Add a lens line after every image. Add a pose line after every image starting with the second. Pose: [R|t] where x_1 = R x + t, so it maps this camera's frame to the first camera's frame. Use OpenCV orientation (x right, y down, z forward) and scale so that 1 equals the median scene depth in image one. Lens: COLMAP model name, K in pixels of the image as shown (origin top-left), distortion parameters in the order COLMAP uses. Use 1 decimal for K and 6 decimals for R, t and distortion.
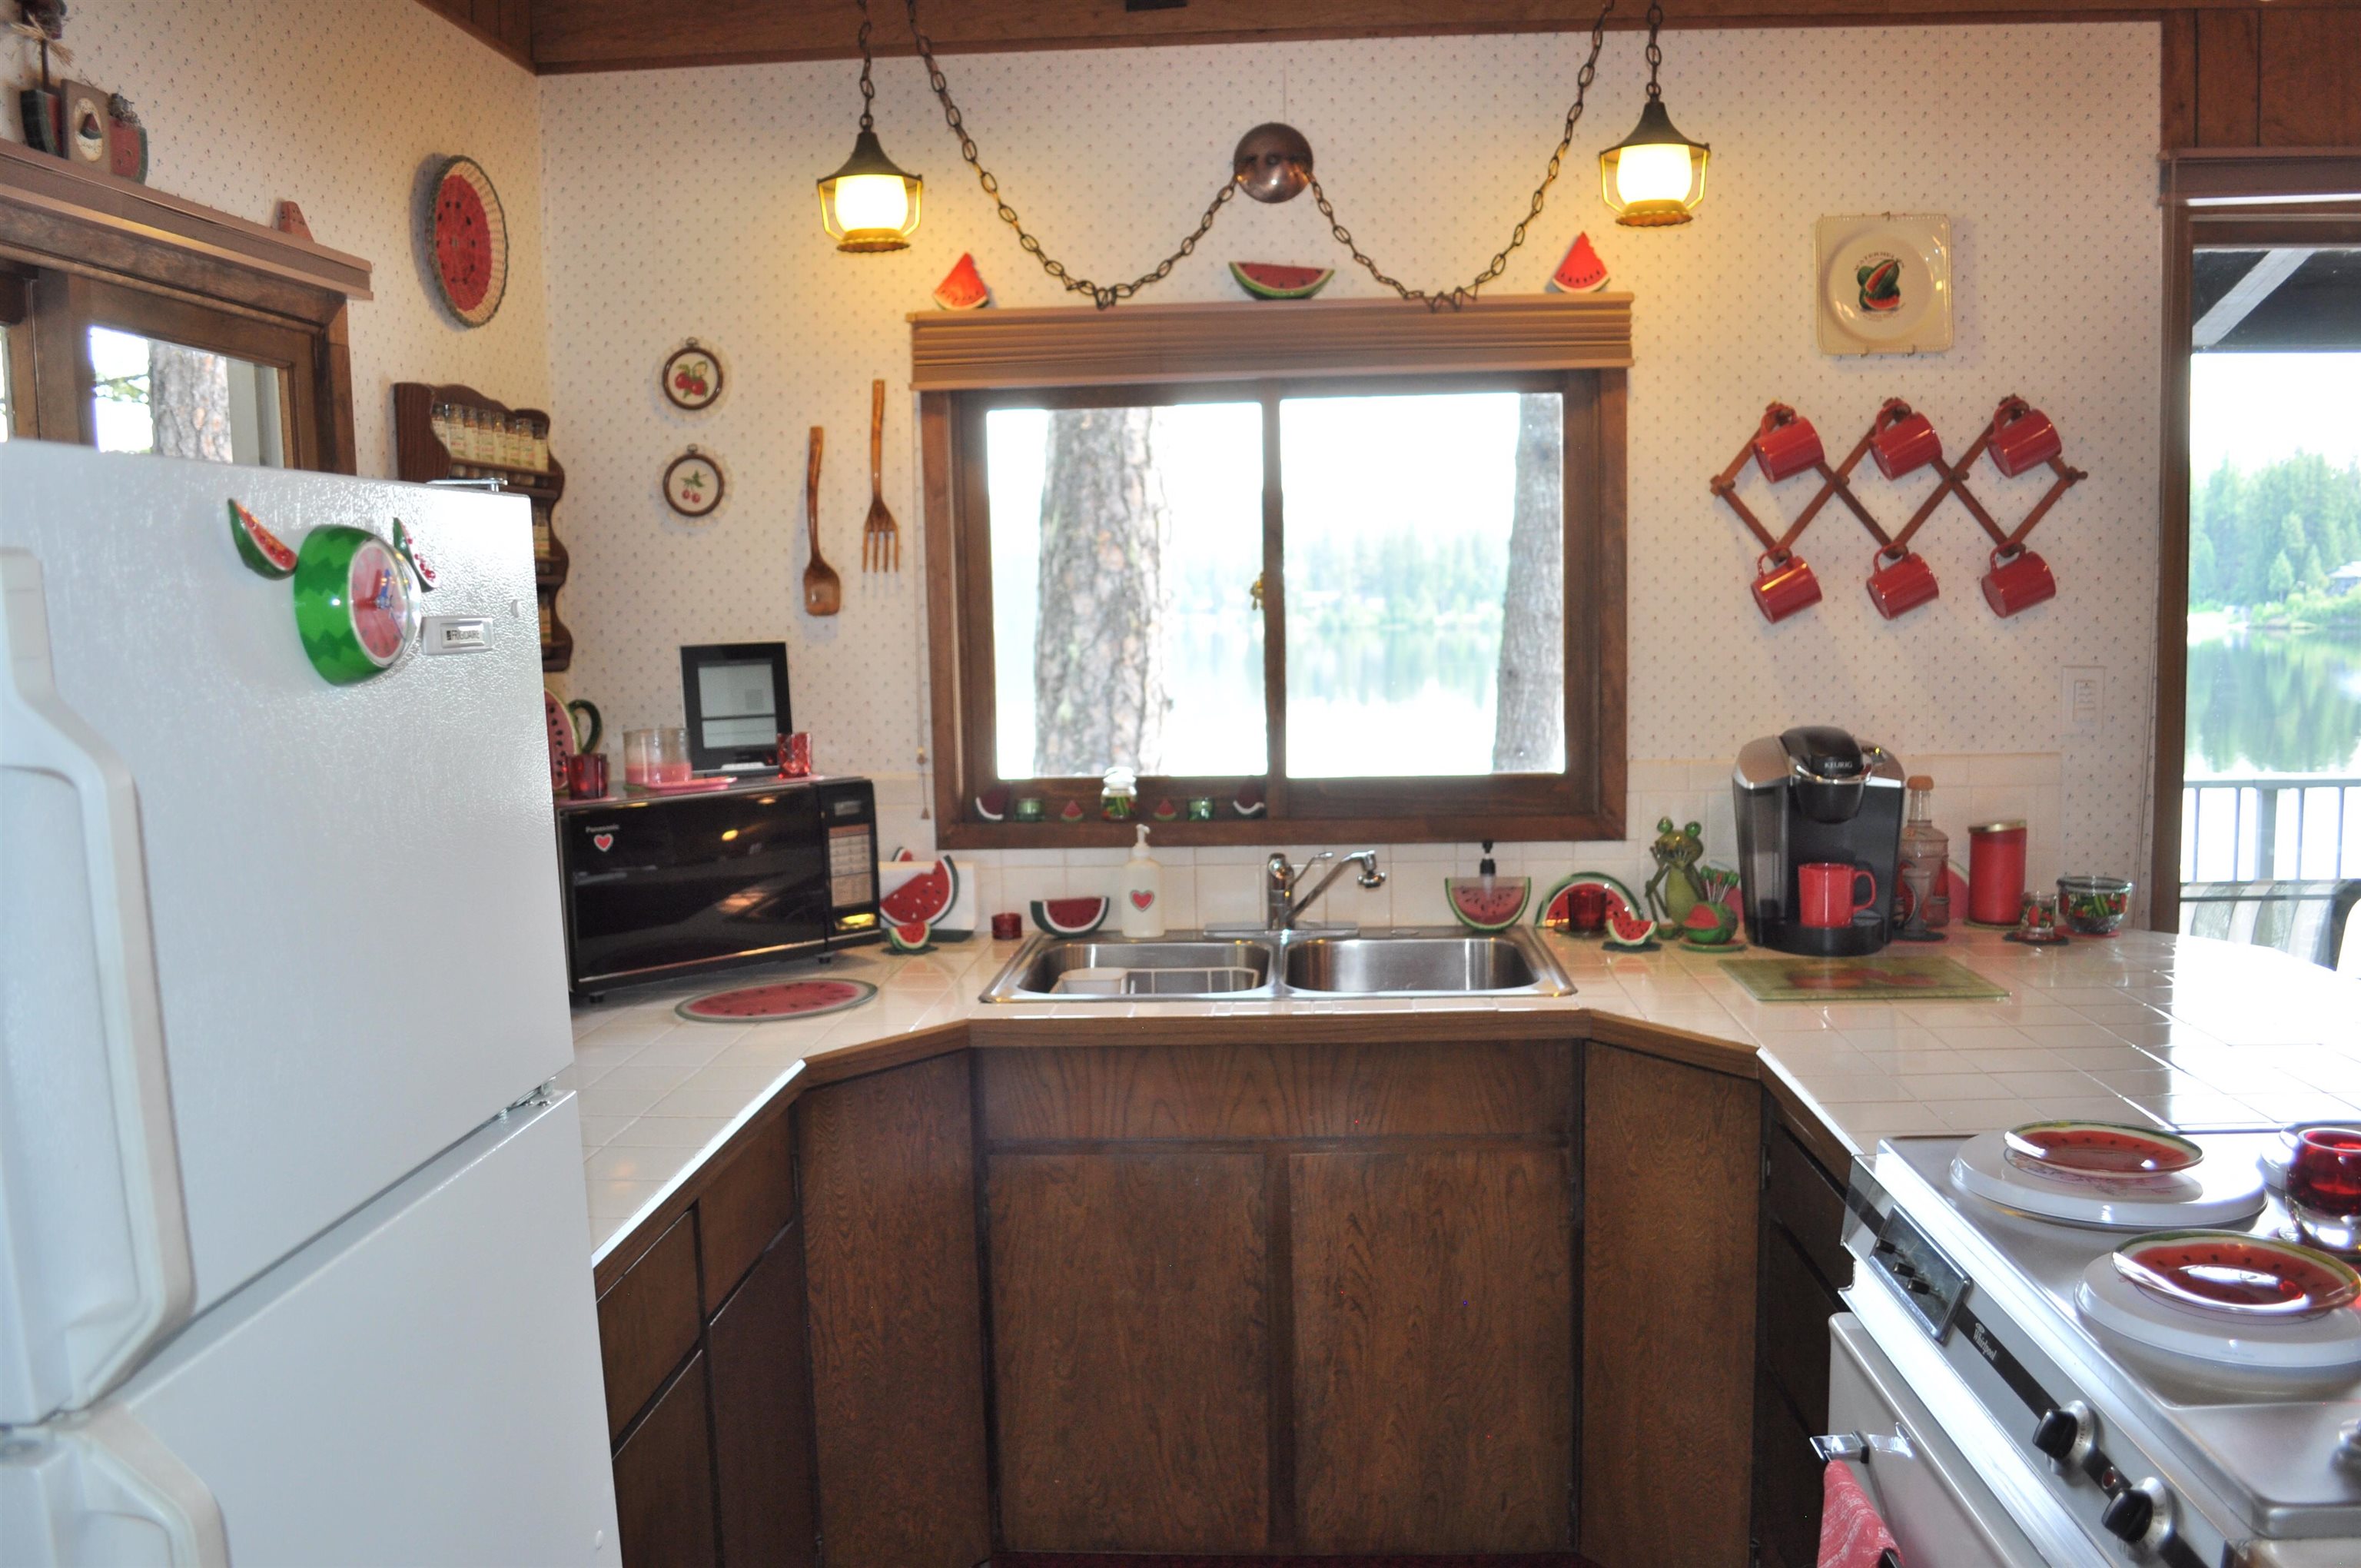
lens RADIAL K [[1853.6, 0, 1182.7], [0, 1853.6, 790.4], [0, 0, 1]] dist [-0.082061, 0.010640]
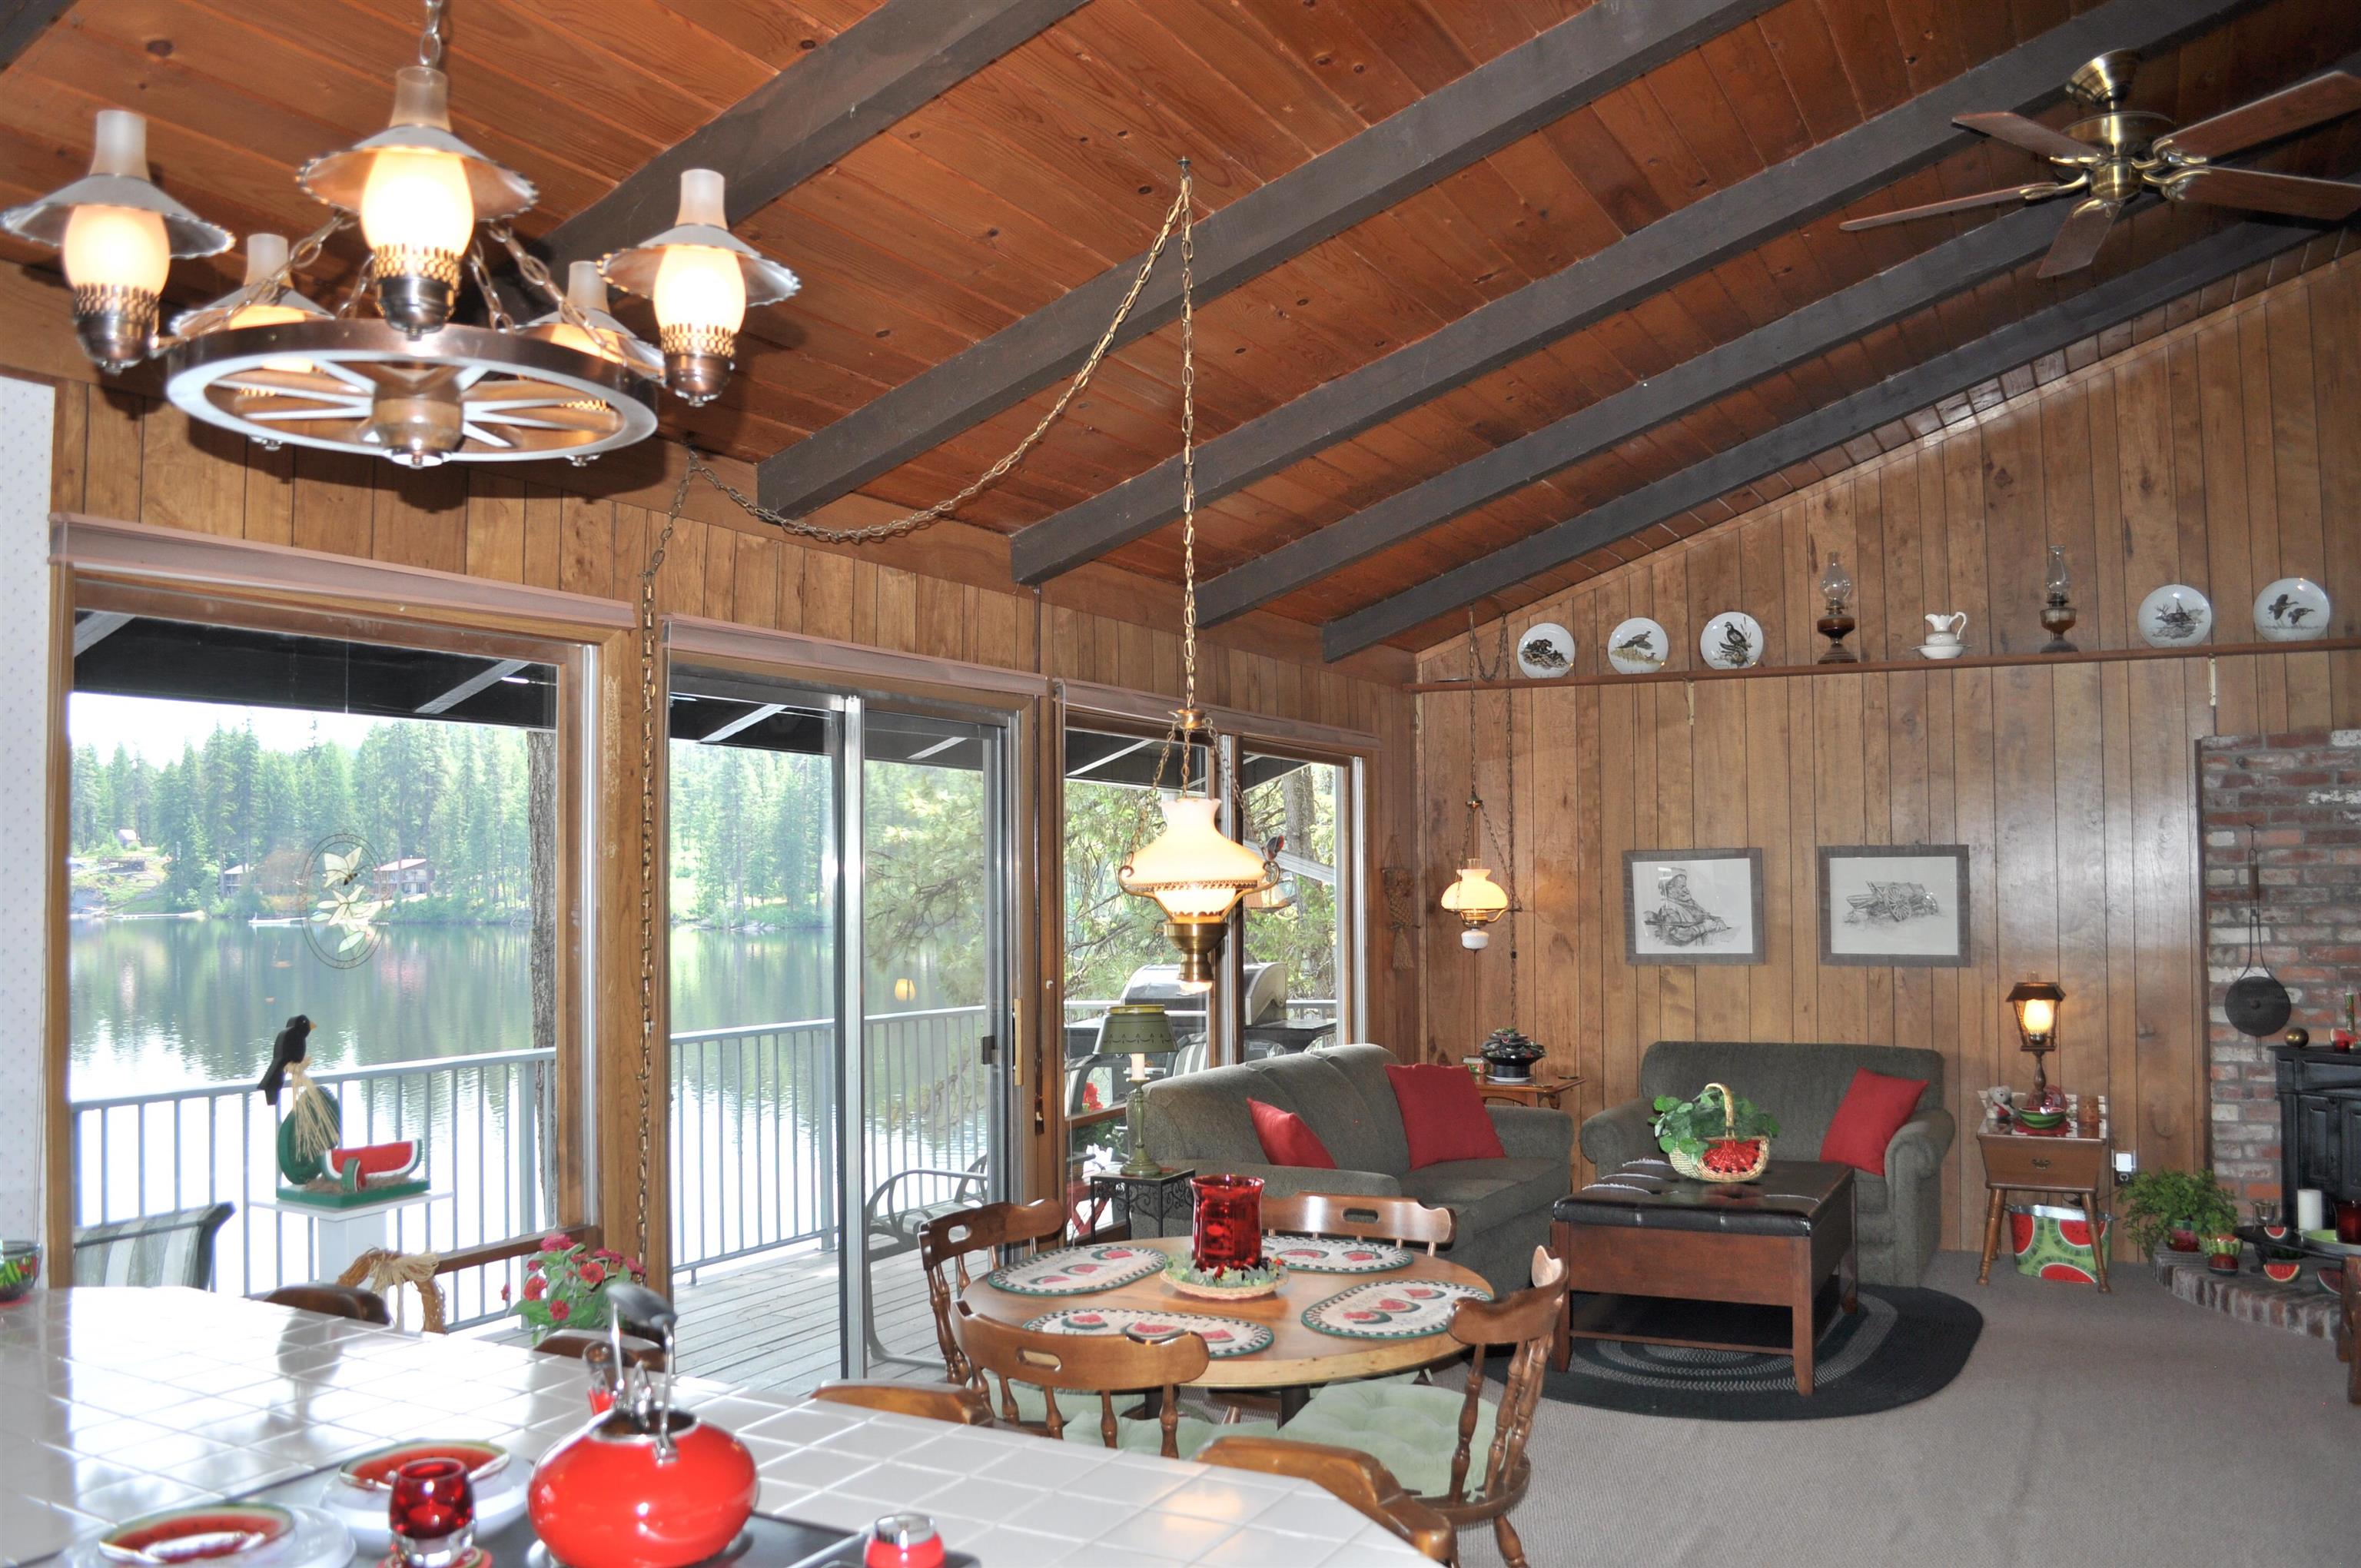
lens RADIAL K [[1853.6, 0, 1182.7], [0, 1853.6, 790.4], [0, 0, 1]] dist [-0.082061, 0.010640]
pose [[0.409698, 0.054692, 0.910580, -0.110278], [0.092718, 0.990535, -0.101210, -0.035112], [-0.907497, 0.125893, 0.400749, 0.023651]]
